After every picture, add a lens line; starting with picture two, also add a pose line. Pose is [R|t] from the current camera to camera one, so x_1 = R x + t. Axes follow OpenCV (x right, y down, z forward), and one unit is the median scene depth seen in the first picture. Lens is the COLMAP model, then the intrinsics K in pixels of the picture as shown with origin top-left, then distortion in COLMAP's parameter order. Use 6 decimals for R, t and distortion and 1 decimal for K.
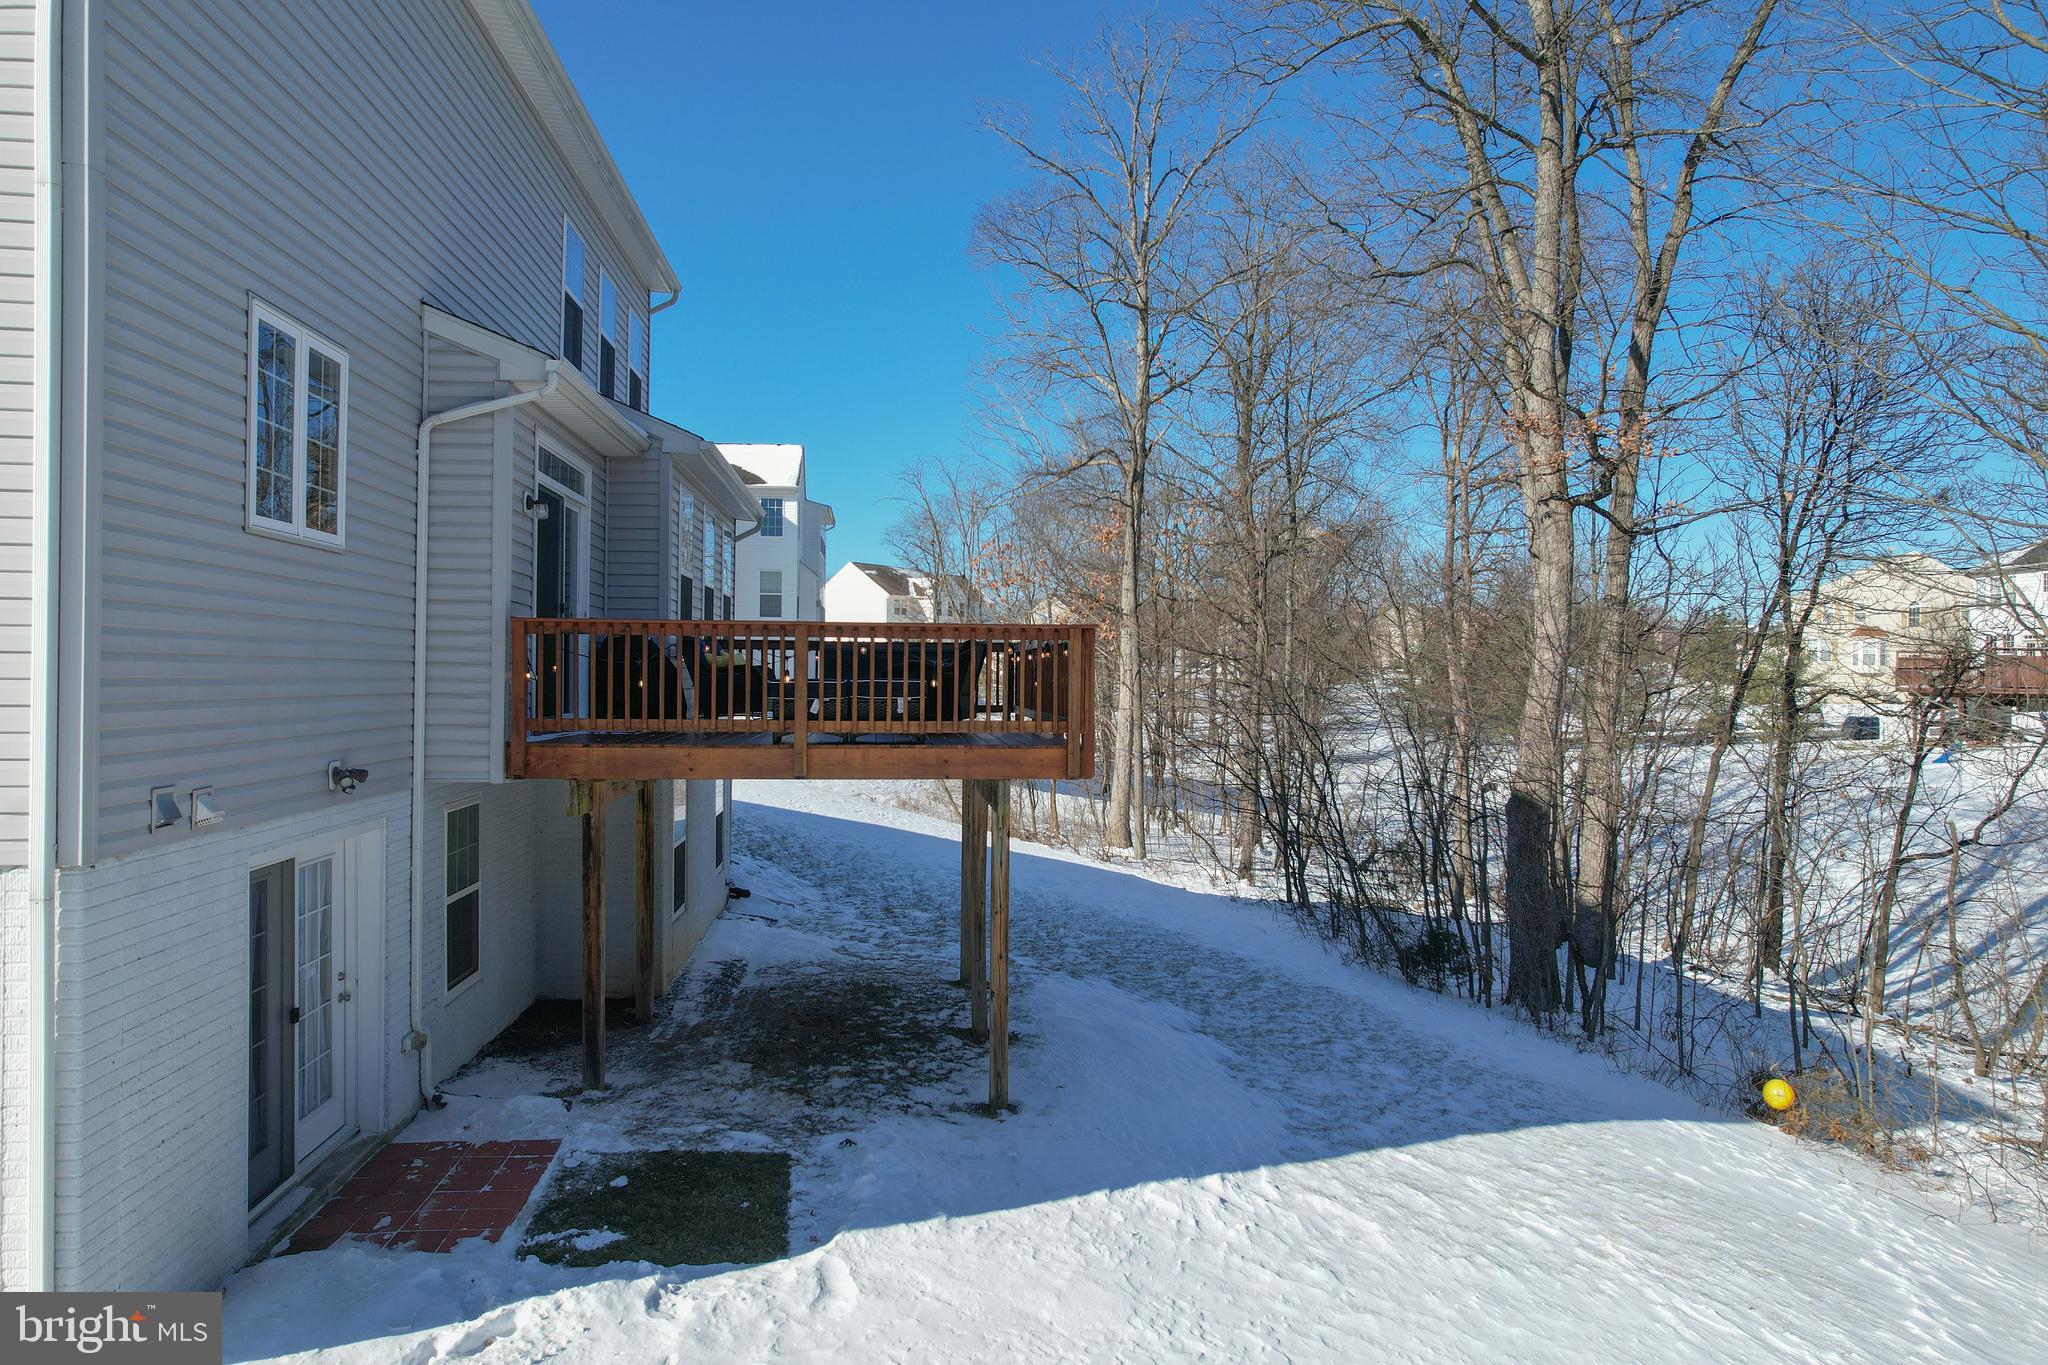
lens RADIAL K [[1306.1, 0, 1020.0], [0, 1306.1, 680.7], [0, 0, 1]] dist [-0.055051, 0.037716]
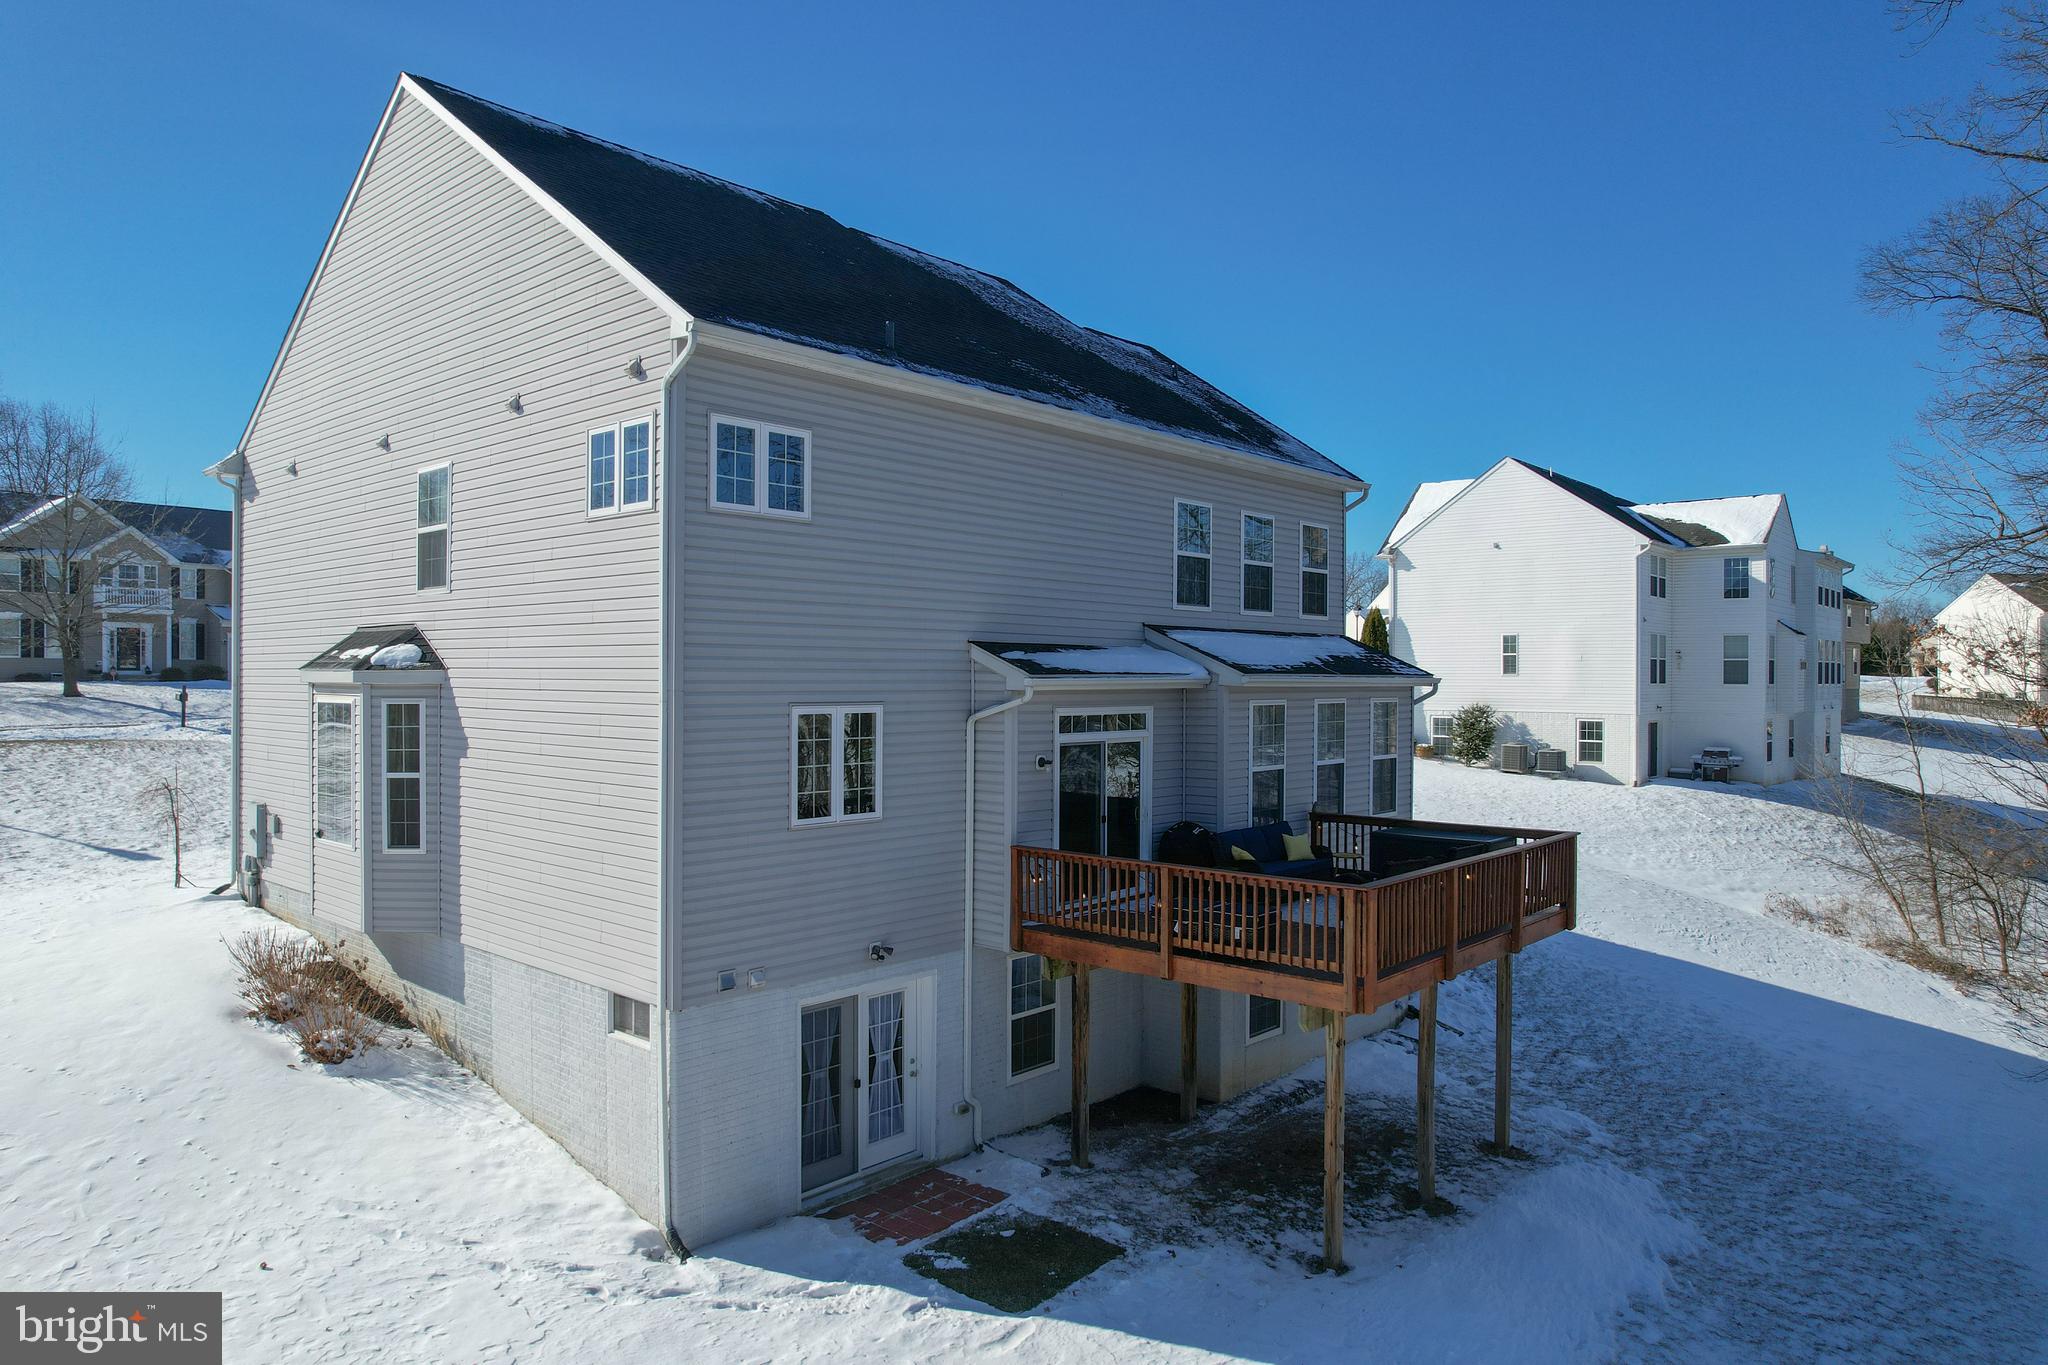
lens RADIAL K [[1306.1, 0, 1023.7], [0, 1306.1, 682.2], [0, 0, 1]] dist [-0.055051, 0.037716]
pose [[0.669956, -0.004377, -0.742388, 0.770743], [0.001990, 0.999990, -0.004100, -0.238390], [0.742398, 0.001270, 0.669958, -0.021686]]
